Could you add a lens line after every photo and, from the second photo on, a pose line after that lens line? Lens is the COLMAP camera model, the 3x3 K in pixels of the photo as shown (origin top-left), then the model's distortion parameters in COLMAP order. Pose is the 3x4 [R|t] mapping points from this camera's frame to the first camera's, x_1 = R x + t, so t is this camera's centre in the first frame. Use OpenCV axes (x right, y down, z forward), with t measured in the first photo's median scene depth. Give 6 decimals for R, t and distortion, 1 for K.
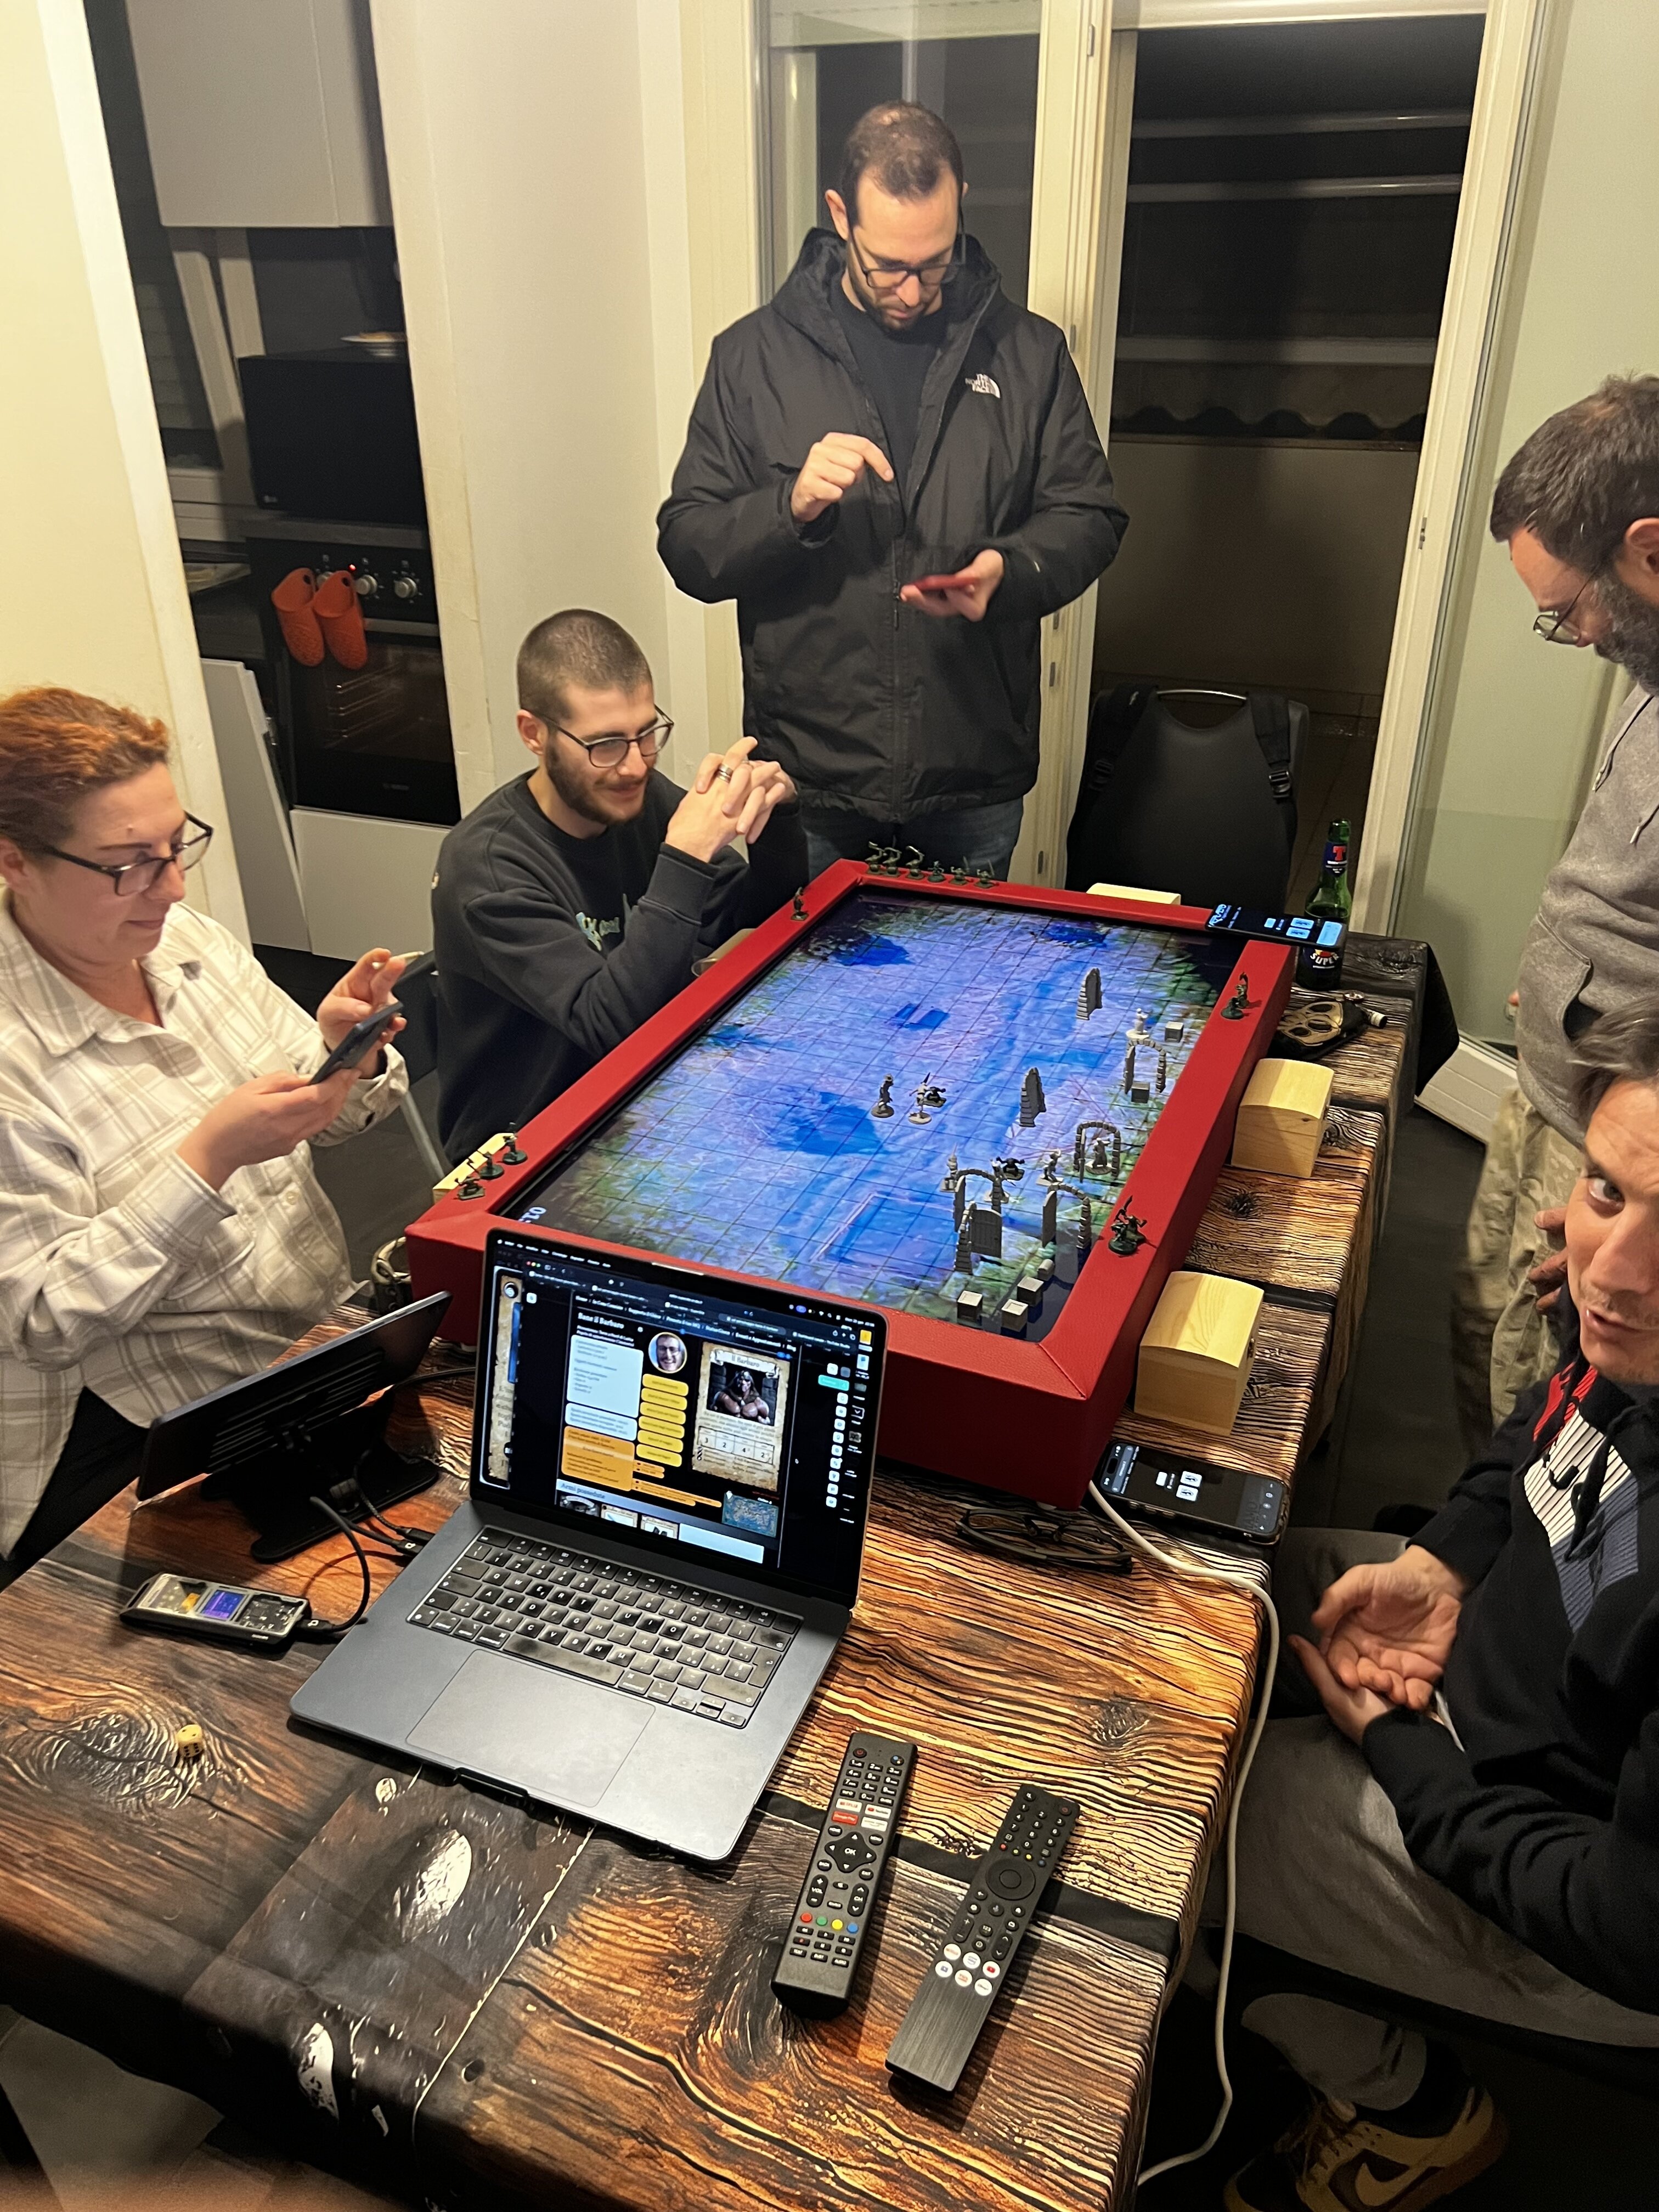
lens RADIAL K [[1708.3, 0, 822.0], [0, 1708.3, 1031.8], [0, 0, 1]] dist [0.070152, -0.079467]
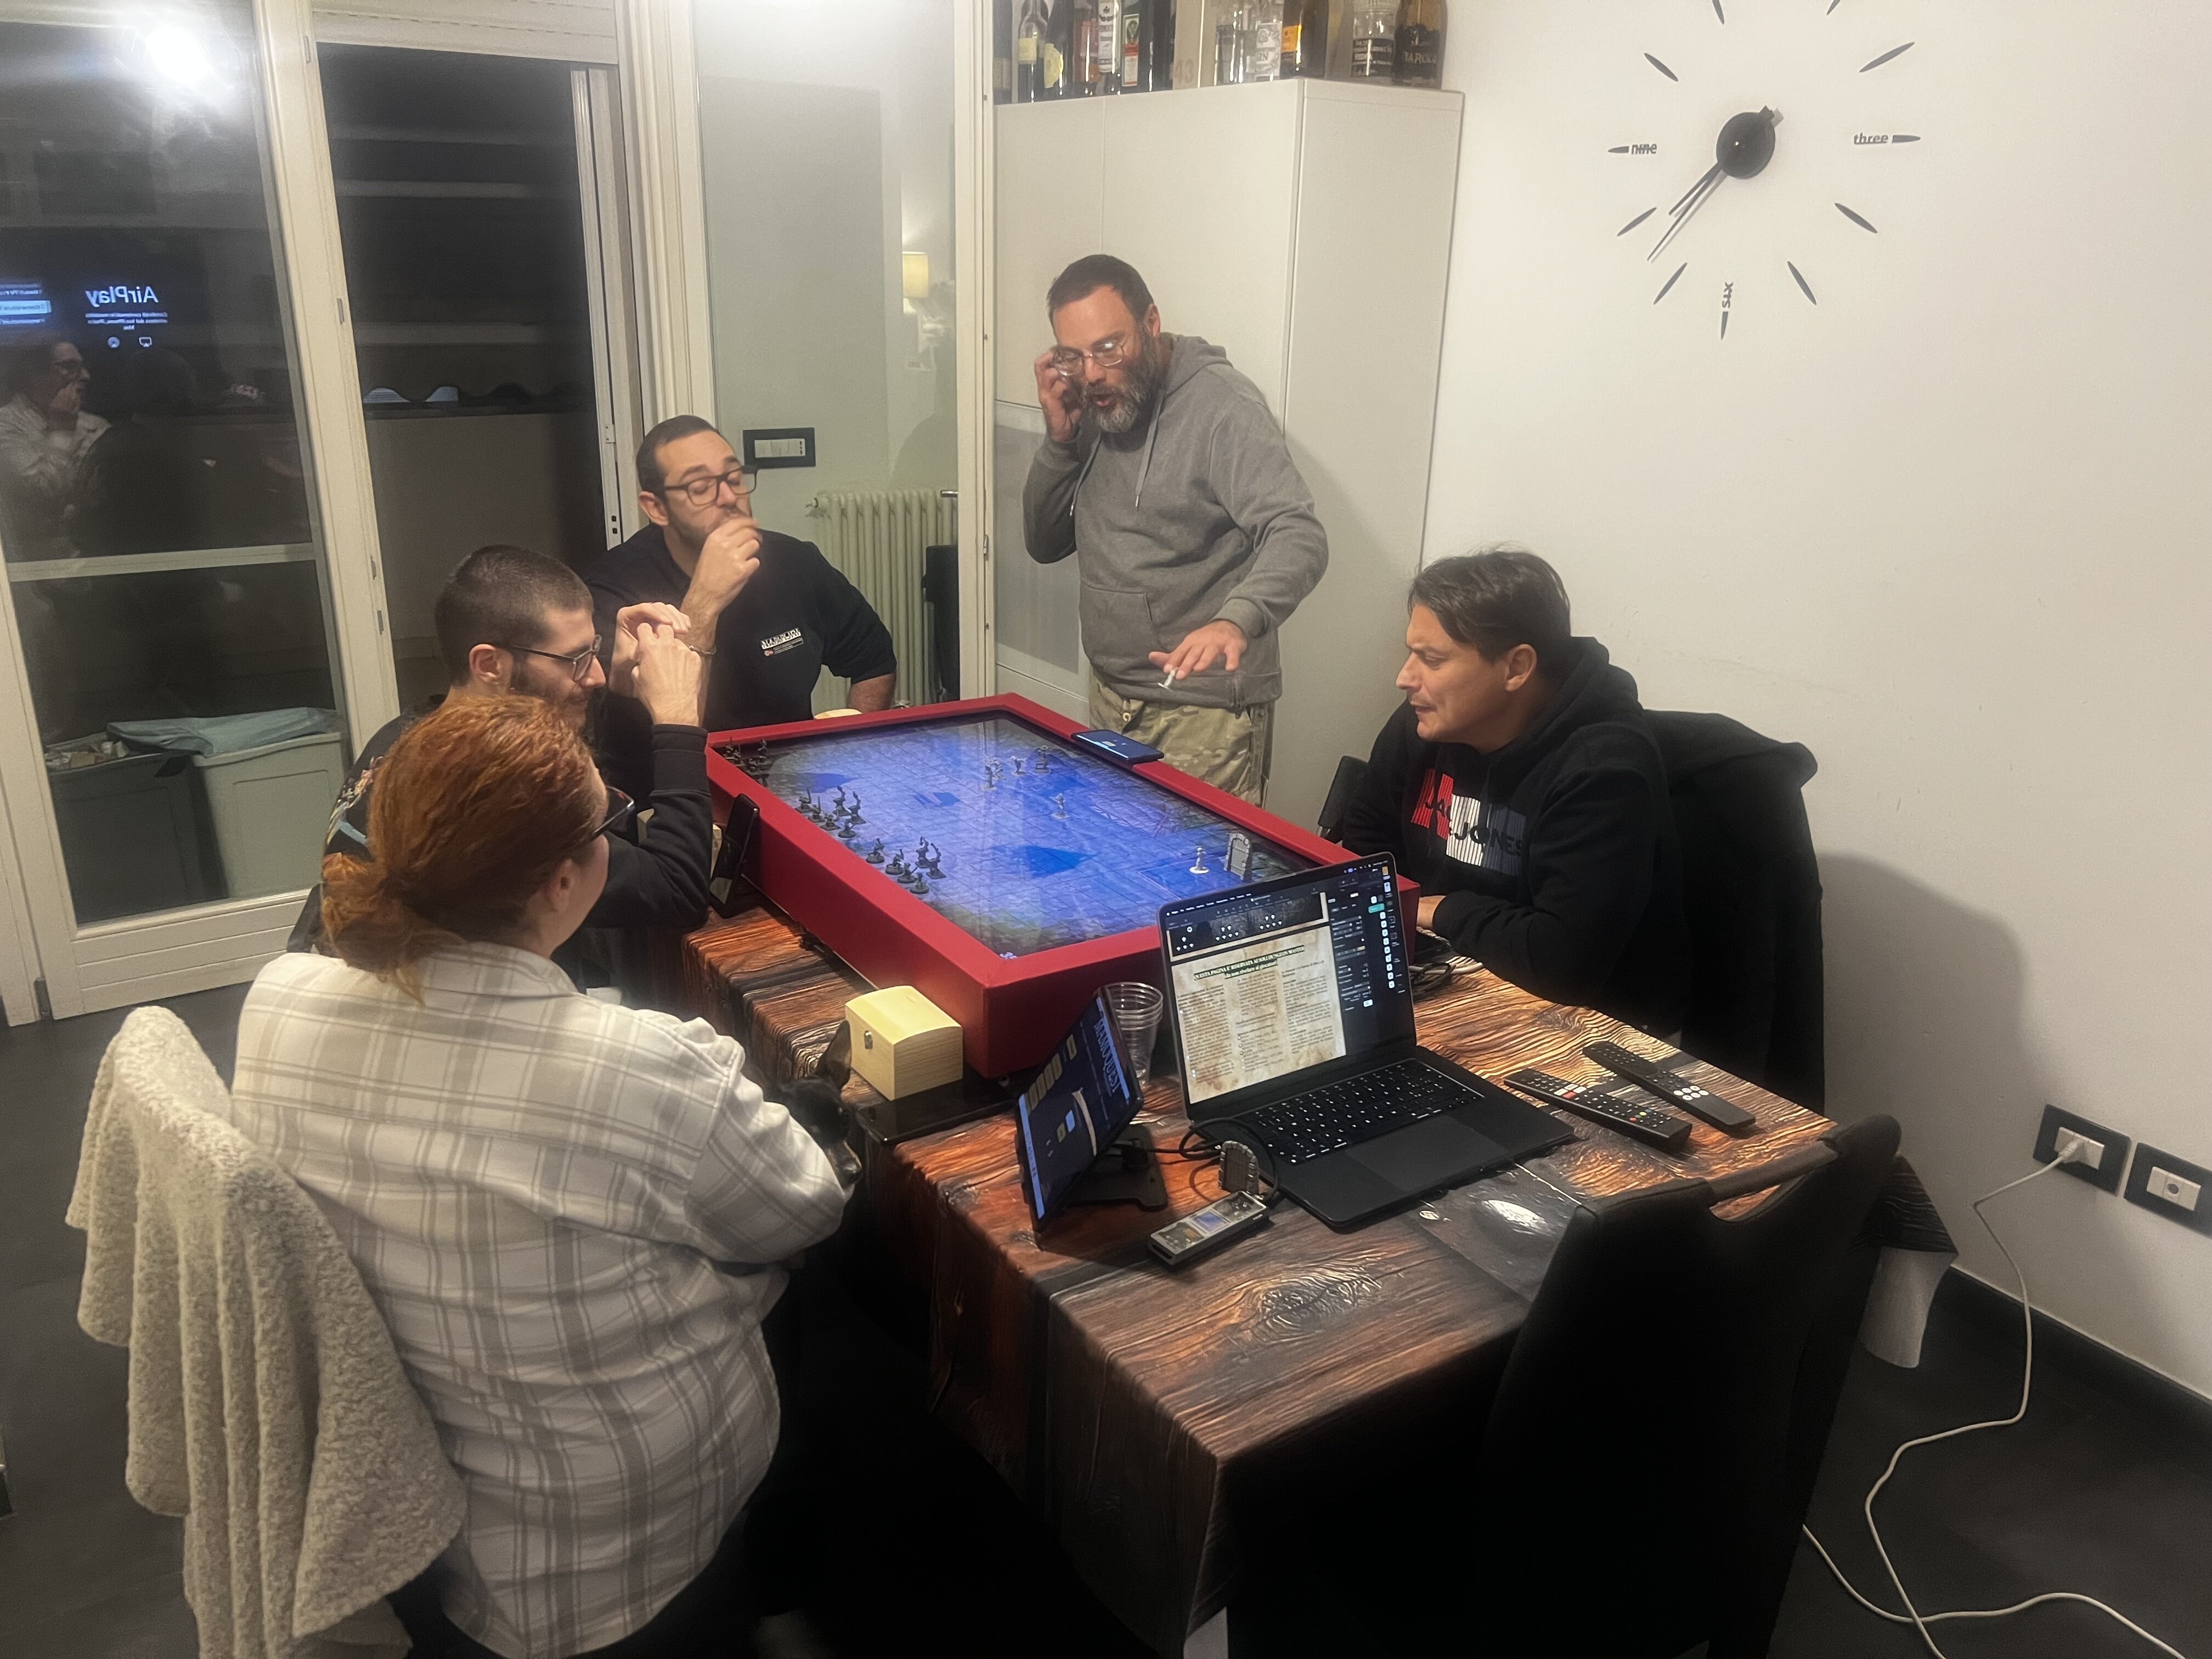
lens RADIAL K [[1718.3, 0, 1109.2], [0, 1718.3, 794.5], [0, 0, 1]] dist [0.132036, -0.006914]
pose [[0.561072, -0.254616, 0.787635, -1.347697], [0.341934, 0.937833, 0.059593, -0.069259], [-0.753843, 0.235883, 0.613254, 0.198139]]
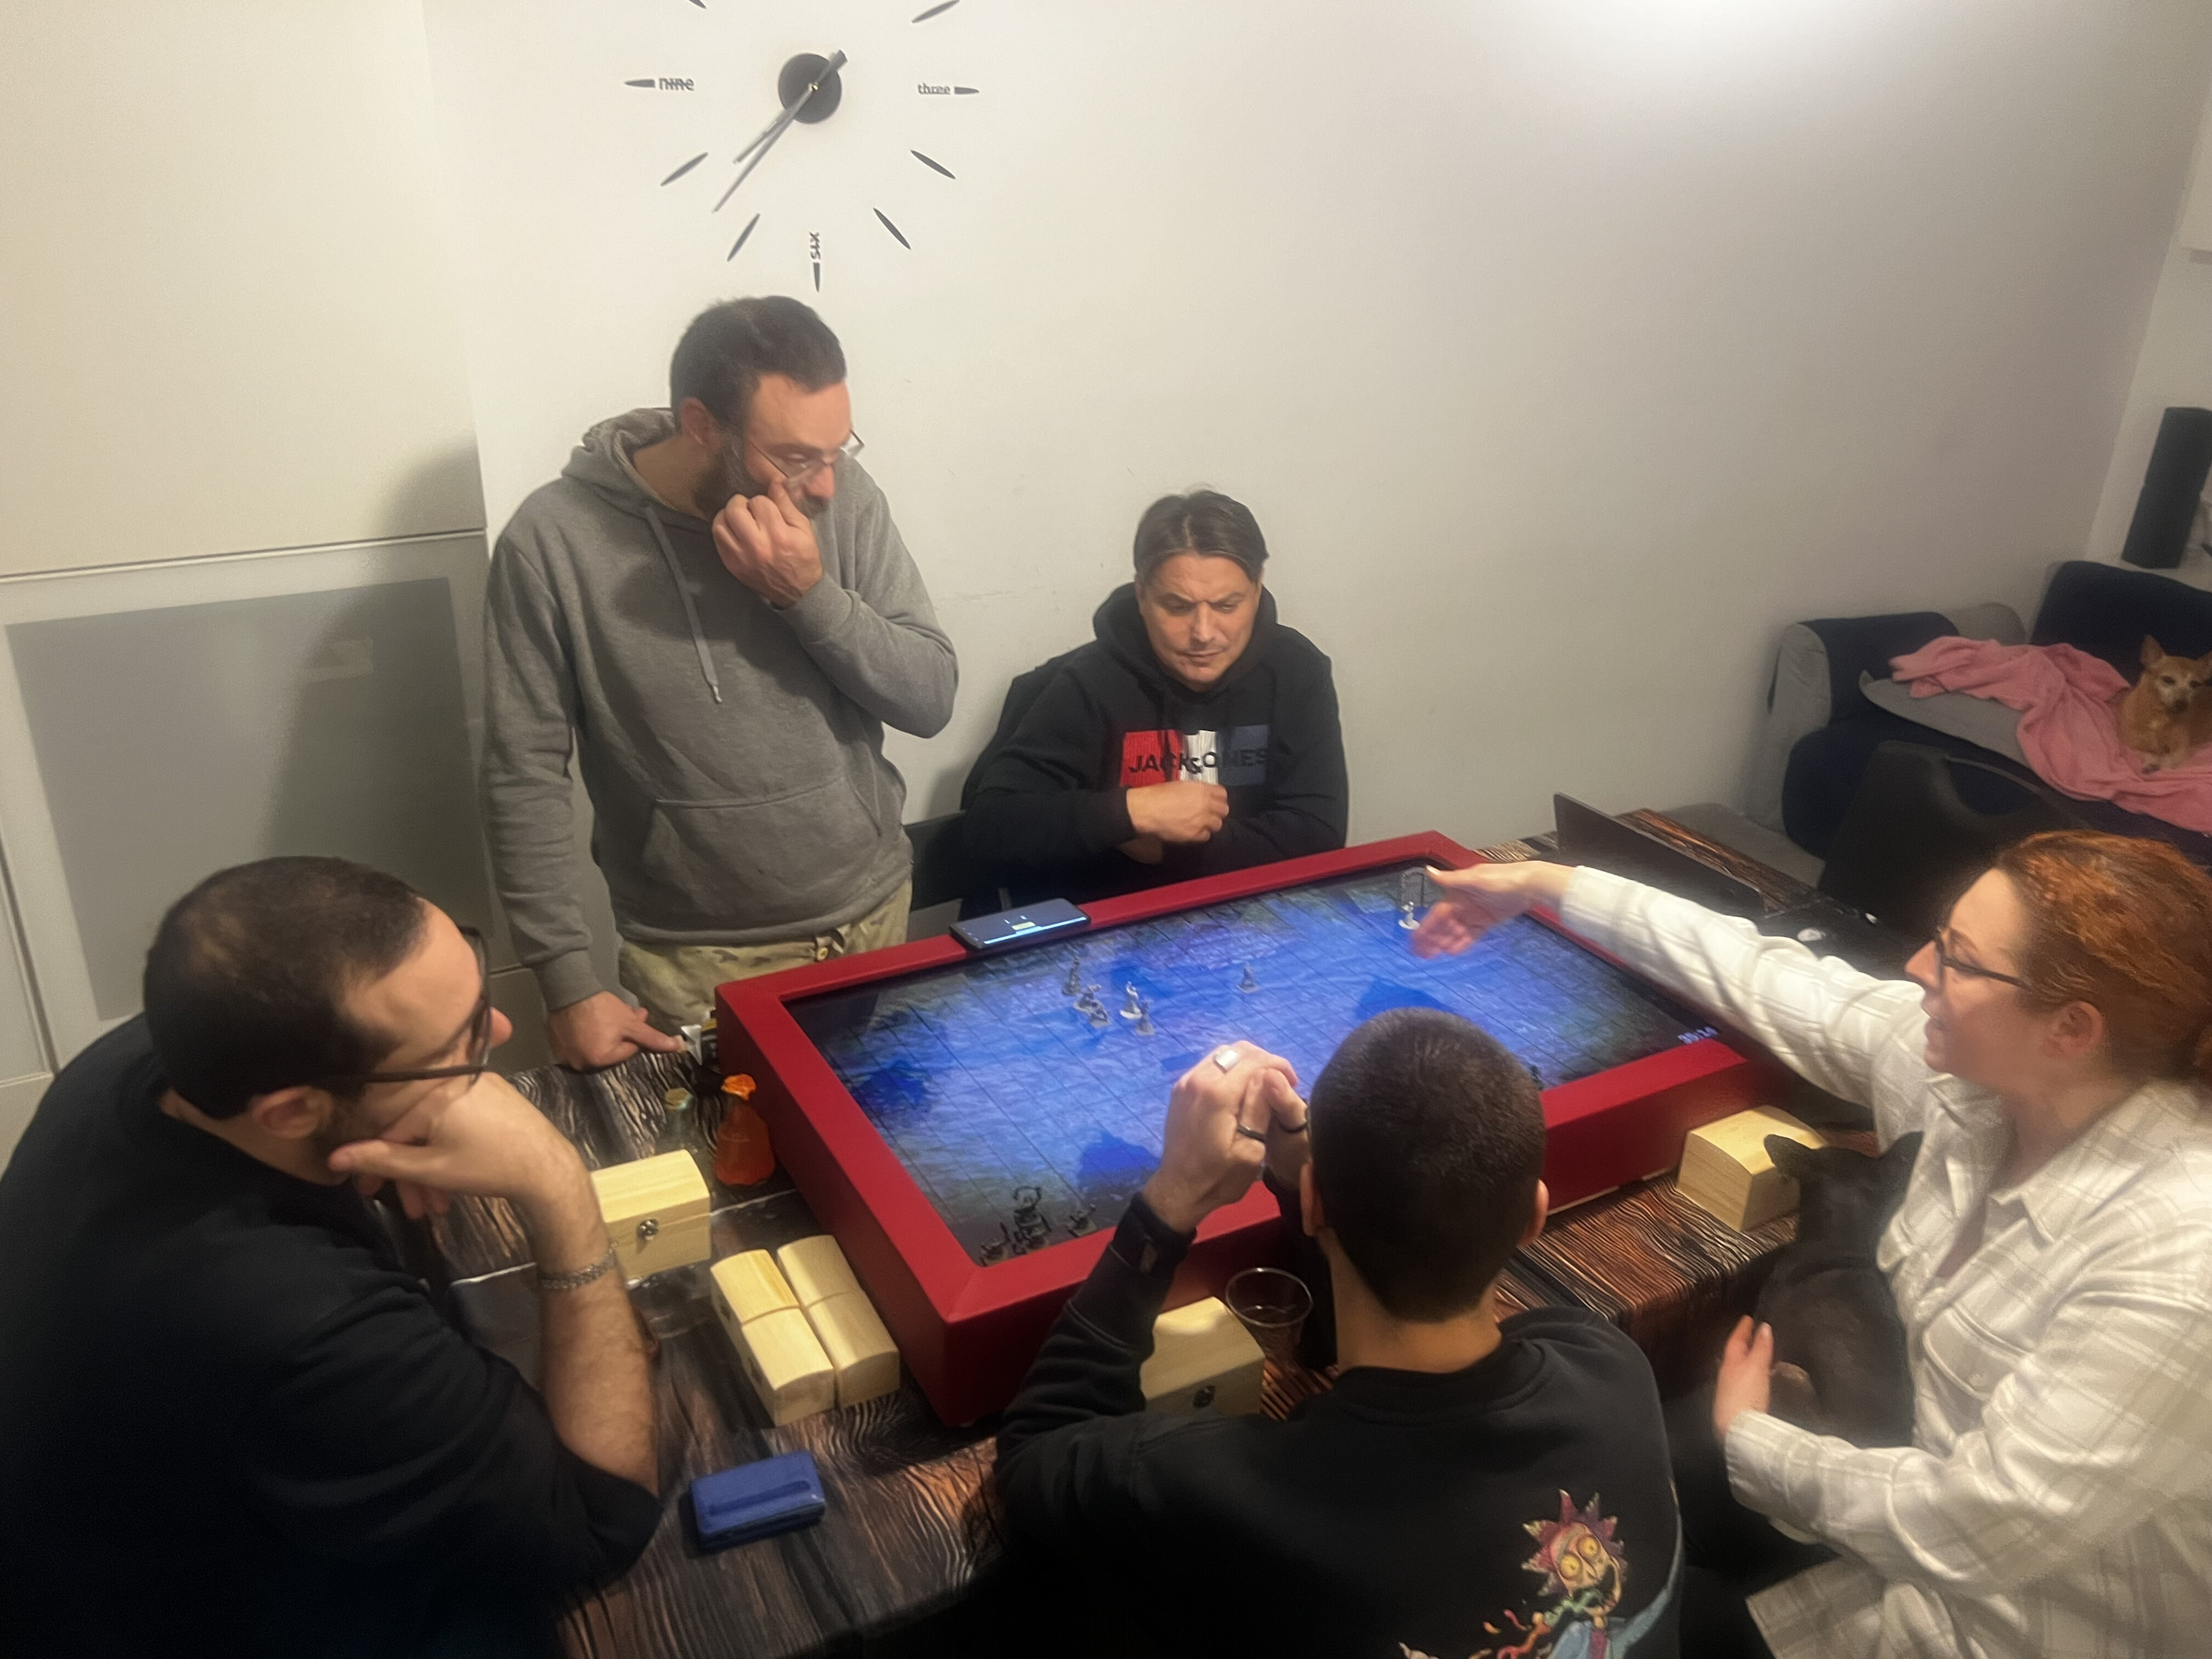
lens RADIAL K [[1708.3, 0, 1106.0], [0, 1708.3, 829.5], [0, 0, 1]] dist [0.070152, -0.079467]
pose [[-0.788698, -0.270779, 0.551937, -0.582939], [0.244127, 0.686018, 0.685406, -1.138160], [-0.564232, 0.675321, -0.474956, 2.132381]]
